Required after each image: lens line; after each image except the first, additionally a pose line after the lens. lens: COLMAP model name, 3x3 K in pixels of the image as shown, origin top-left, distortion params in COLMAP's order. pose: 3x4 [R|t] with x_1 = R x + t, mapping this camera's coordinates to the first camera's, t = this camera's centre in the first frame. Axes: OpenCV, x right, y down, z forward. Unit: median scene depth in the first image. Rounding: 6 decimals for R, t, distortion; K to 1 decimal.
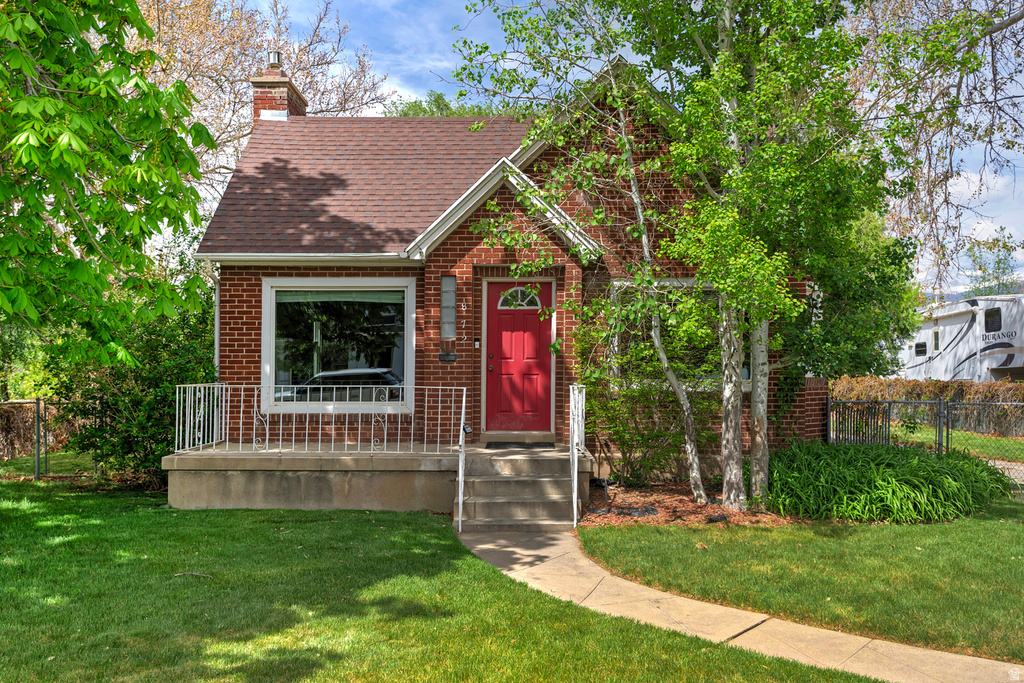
lens RADIAL K [[830.4, 0, 498.2], [0, 830.4, 359.8], [0, 0, 1]] dist [0.009269, 0.003458]
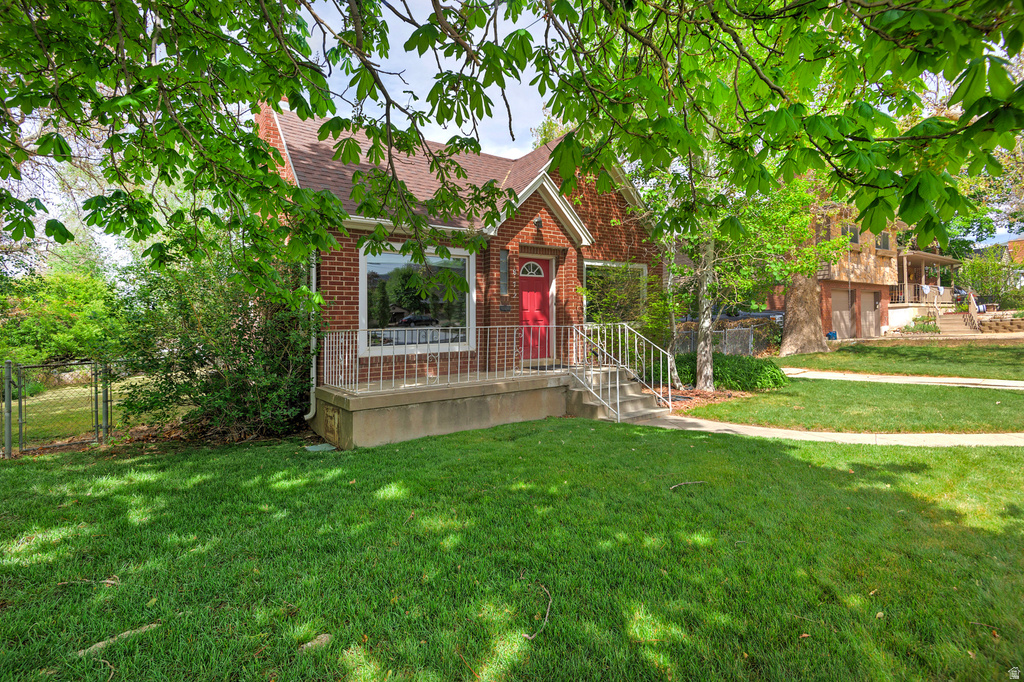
lens RADIAL K [[471.6, 0, 510.1], [0, 471.6, 316.4], [0, 0, 1]] dist [0.021136, -0.001956]
pose [[0.811039, -0.006809, 0.584953, -0.506308], [0.024602, 0.999445, -0.022476, 0.028216], [-0.584475, 0.032620, 0.810756, 0.349022]]
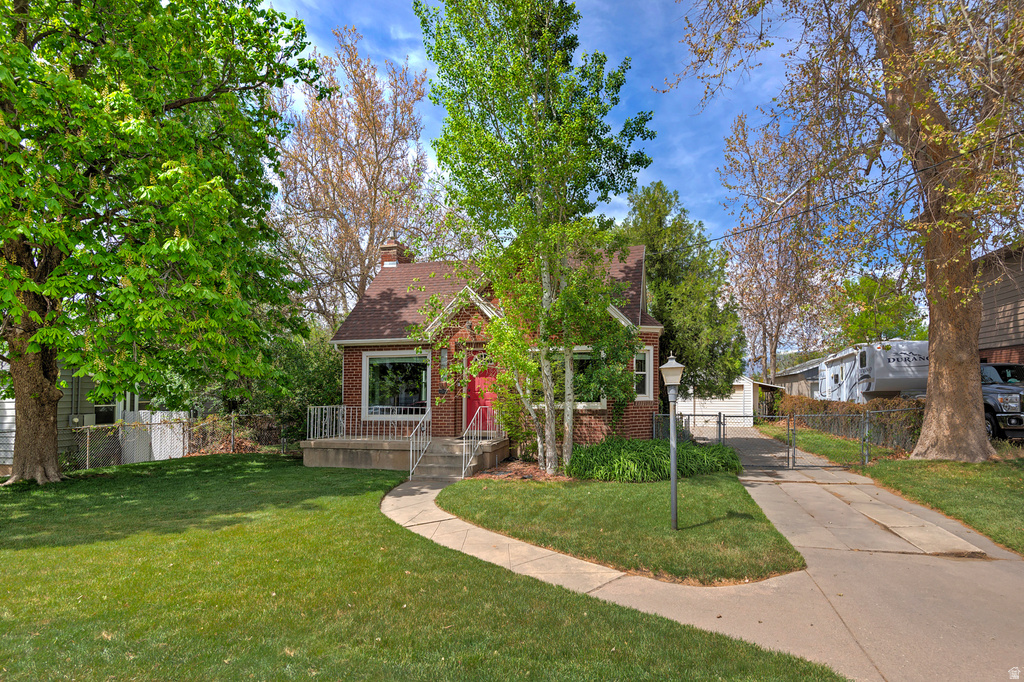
lens RADIAL K [[553.2, 0, 517.7], [0, 553.2, 368.8], [0, 0, 1]] dist [0.021302, -0.009597]
pose [[0.960229, -0.021237, -0.278405, 0.441309], [0.012749, 0.999398, -0.032262, -0.011277], [0.278923, 0.027430, 0.959922, -0.161037]]
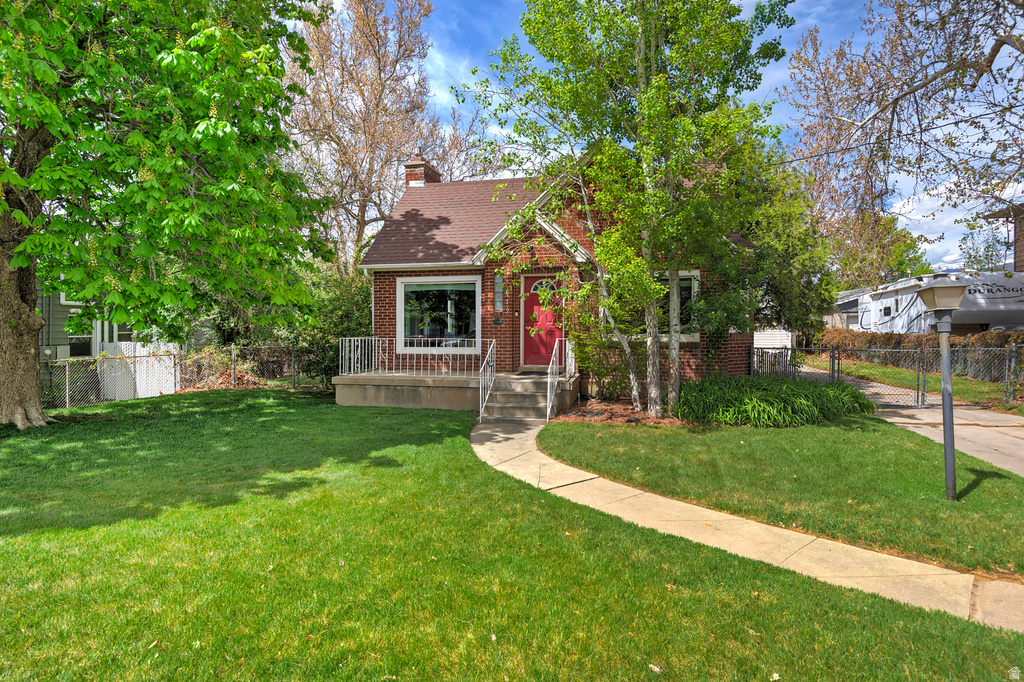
lens RADIAL K [[513.9, 0, 515.8], [0, 513.9, 322.2], [0, 0, 1]] dist [0.018106, -0.008561]
pose [[0.980019, -0.006035, -0.198813, 0.187187], [0.006793, 0.999972, 0.003132, -0.004853], [0.198788, -0.004419, 0.980033, -0.029689]]
